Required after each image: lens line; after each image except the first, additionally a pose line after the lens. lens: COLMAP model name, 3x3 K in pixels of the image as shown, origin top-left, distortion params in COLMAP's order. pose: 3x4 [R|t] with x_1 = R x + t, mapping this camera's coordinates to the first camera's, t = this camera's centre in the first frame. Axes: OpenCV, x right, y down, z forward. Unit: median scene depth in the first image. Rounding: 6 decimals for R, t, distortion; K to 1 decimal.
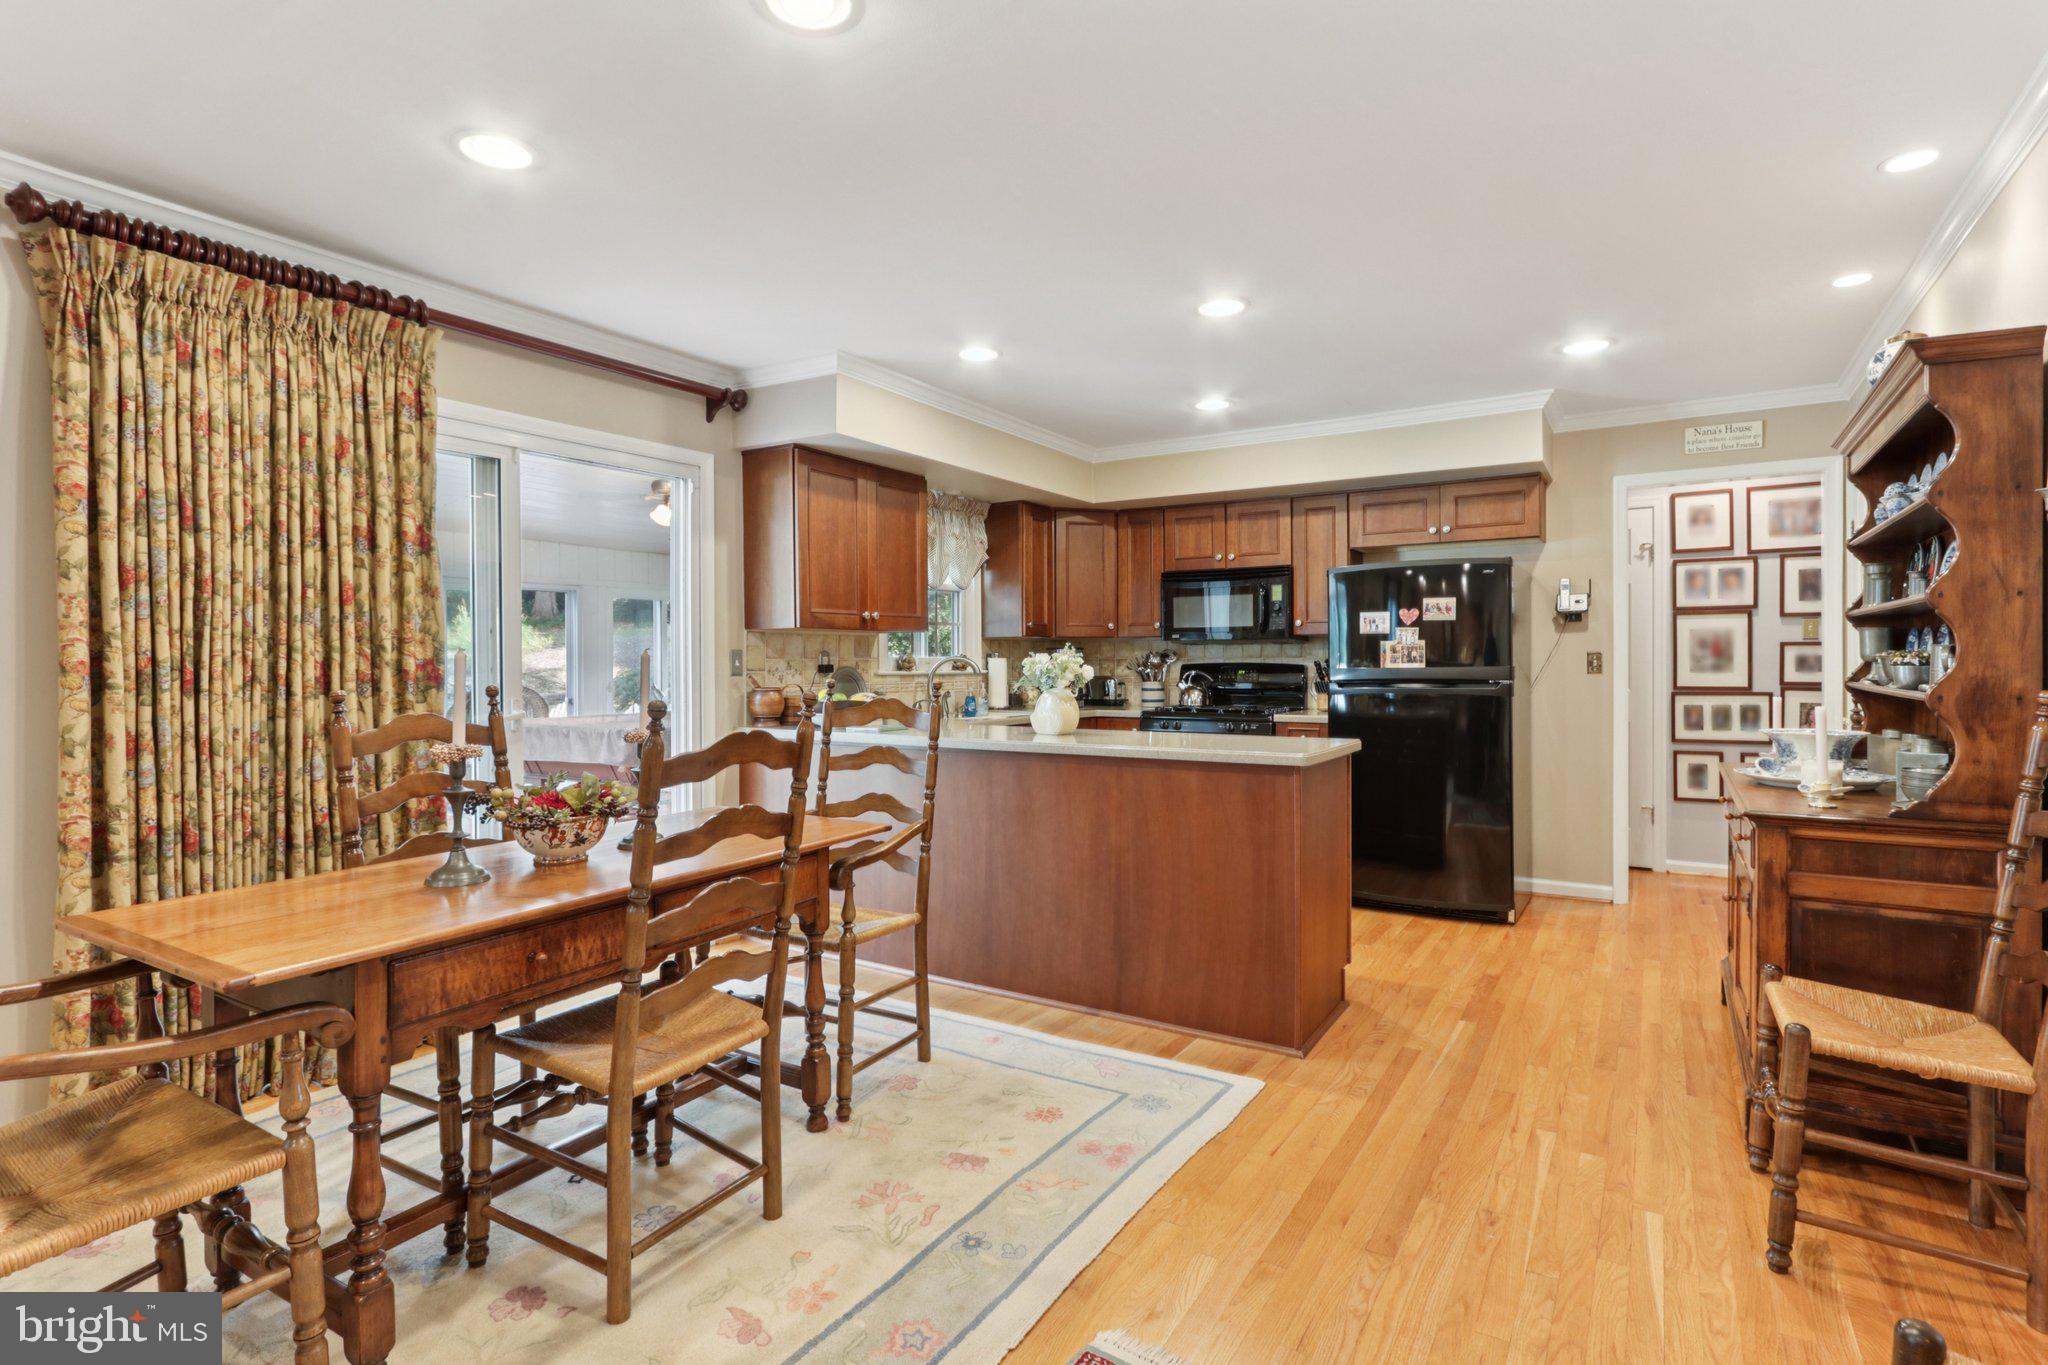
lens RADIAL K [[1030.5, 0, 1031.6], [0, 1030.5, 664.1], [0, 0, 1]] dist [0.001622, 0.000710]
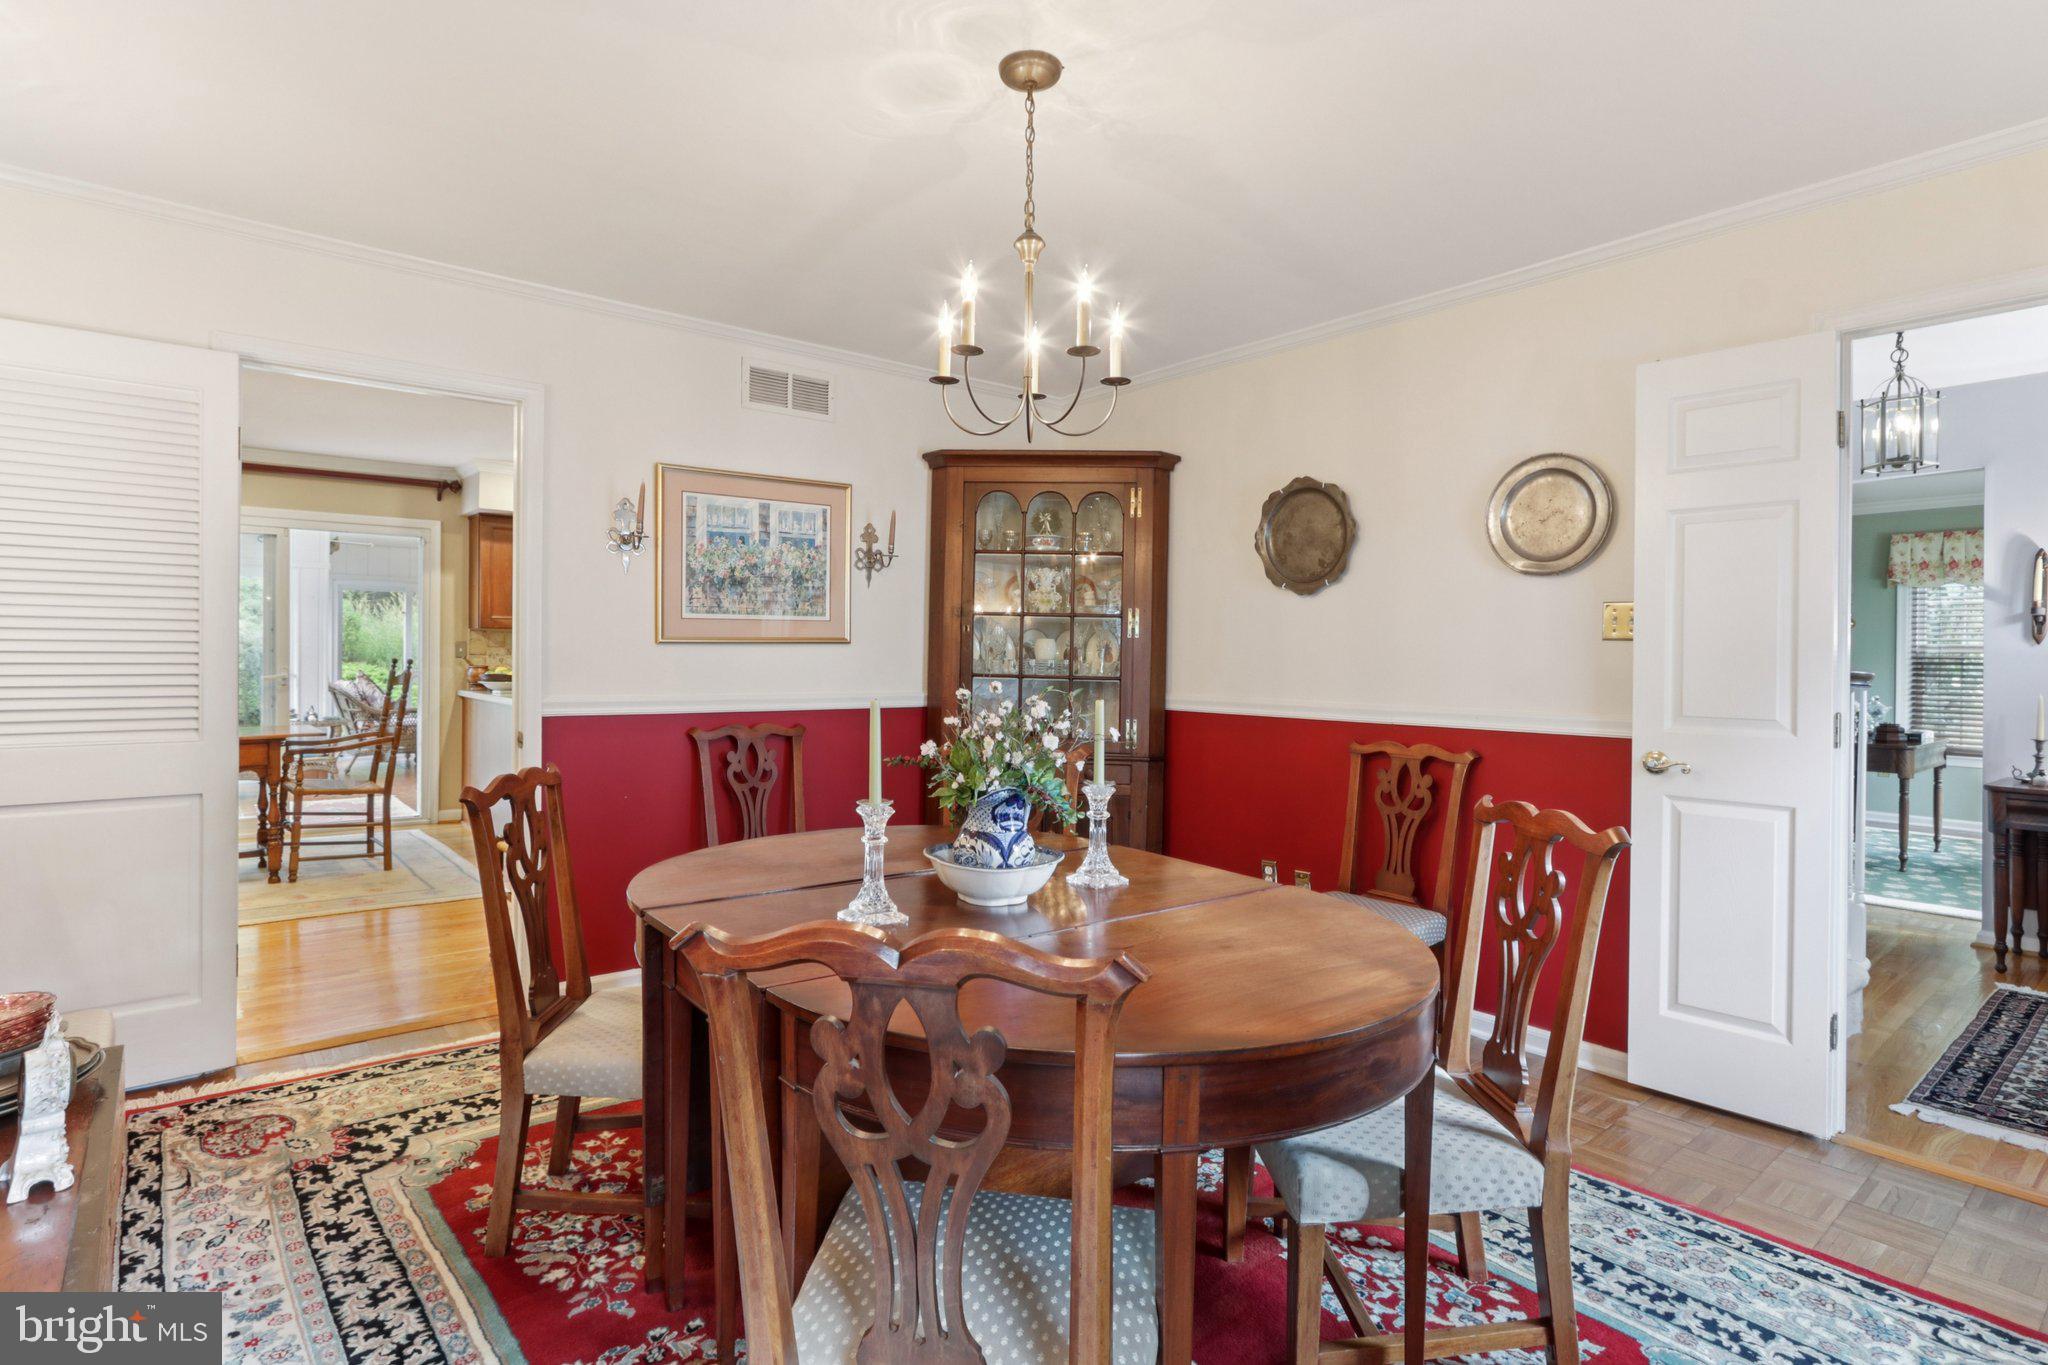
lens RADIAL K [[1017.8, 0, 1019.3], [0, 1017.8, 652.0], [0, 0, 1]] dist [-0.003008, 0.002427]
pose [[0.947391, 0.014406, -0.319753, 0.858747], [-0.015444, 0.999880, -0.000709, -0.008194], [0.319705, 0.005610, 0.947501, -0.179331]]
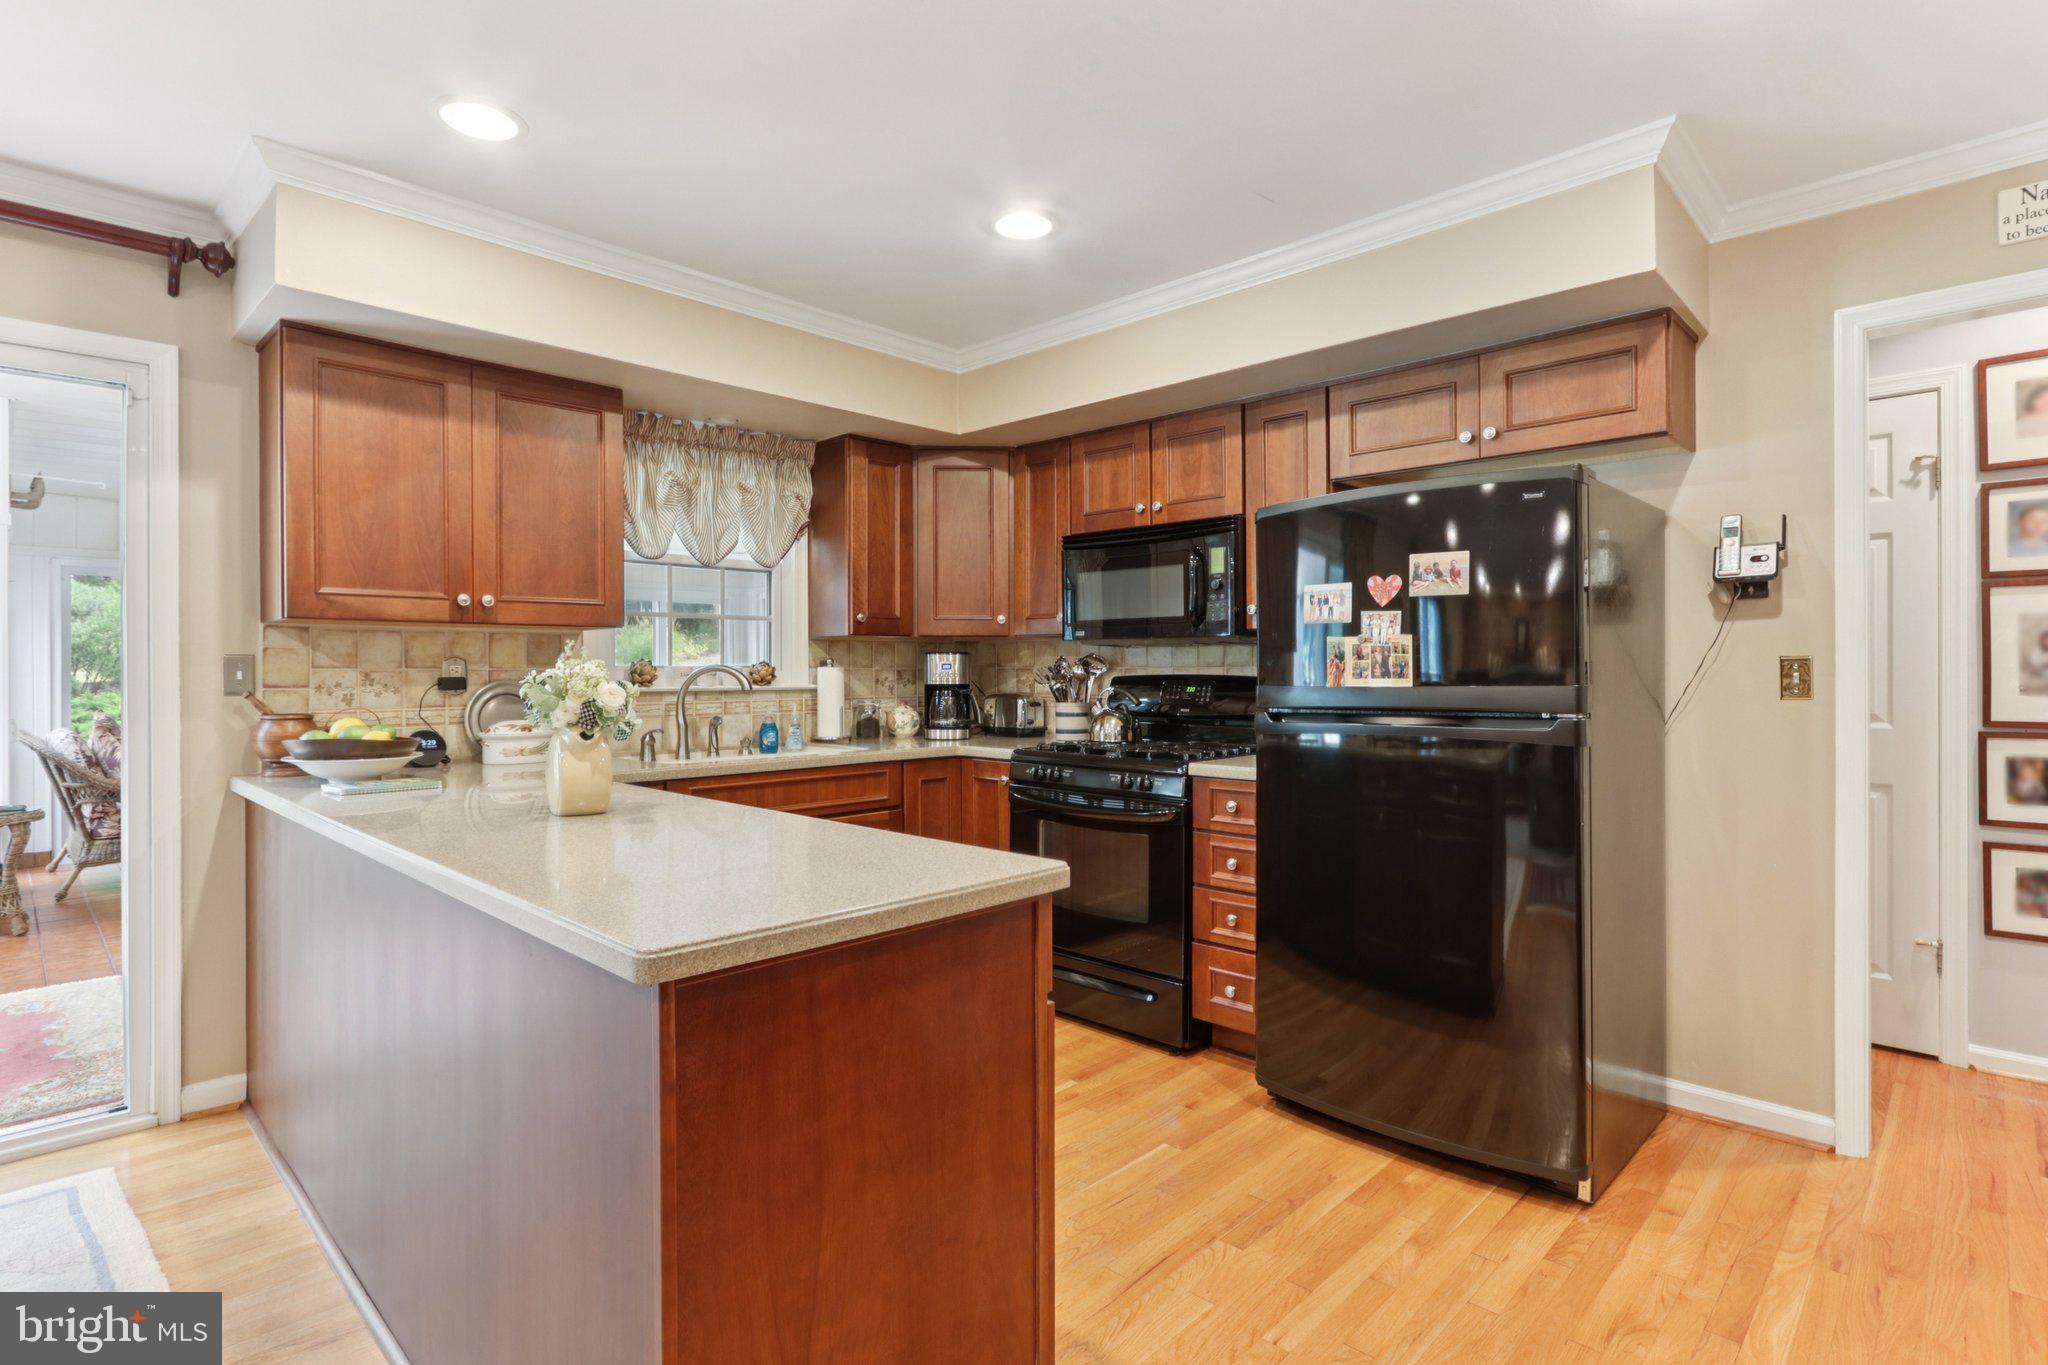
lens RADIAL K [[1025.2, 0, 1022.9], [0, 1025.2, 667.1], [0, 0, 1]] dist [-0.002536, 0.000322]
pose [[0.976335, 0.000869, -0.216264, 0.269164], [-0.001611, 0.999993, -0.003257, -0.004075], [0.216260, 0.003528, 0.976330, 0.401582]]
